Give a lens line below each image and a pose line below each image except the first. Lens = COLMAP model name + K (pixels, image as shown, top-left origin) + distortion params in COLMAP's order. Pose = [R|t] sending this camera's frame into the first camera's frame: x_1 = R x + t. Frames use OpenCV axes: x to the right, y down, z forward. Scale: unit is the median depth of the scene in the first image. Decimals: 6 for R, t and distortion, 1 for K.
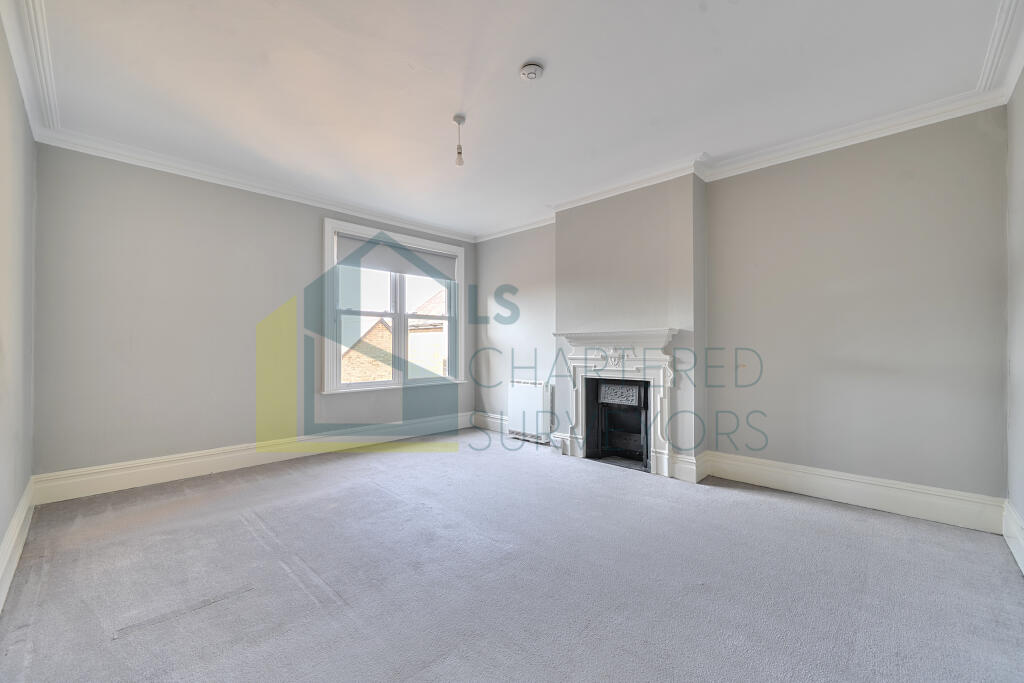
lens RADIAL K [[411.2, 0, 513.3], [0, 411.2, 343.2], [0, 0, 1]] dist [0.002568, 0.000001]
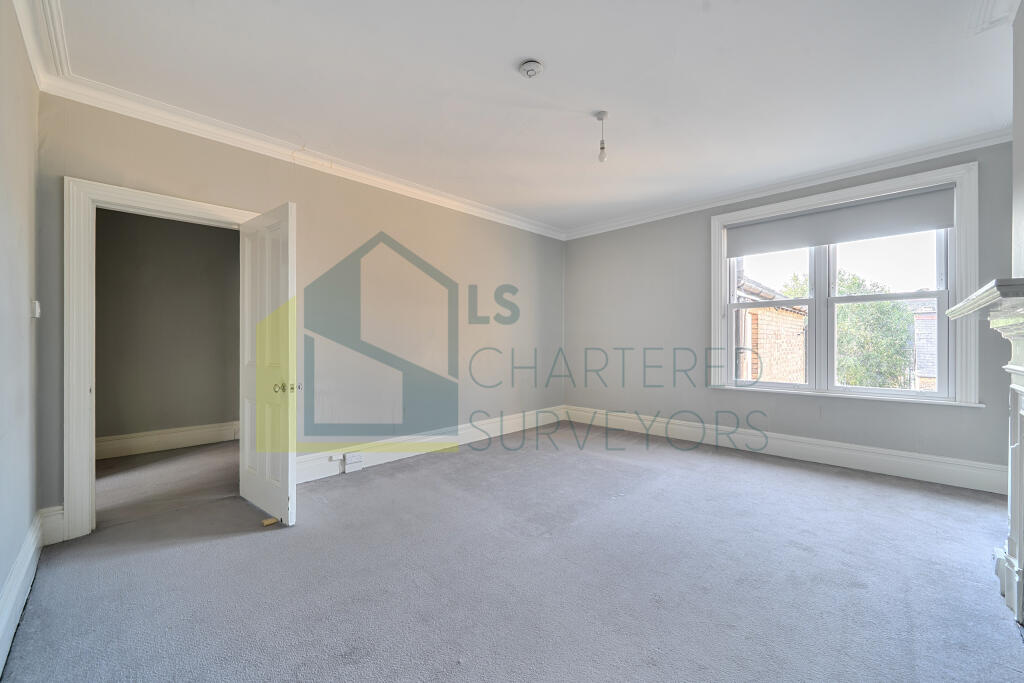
lens RADIAL K [[395.7, 0, 514.7], [0, 395.7, 342.6], [0, 0, 1]] dist [-0.003583, -0.000295]
pose [[0.000767, 0.003236, -0.999994, 0.486586], [0.008530, 0.999958, 0.003243, 0.002932], [0.999963, -0.008533, 0.000740, 0.460115]]
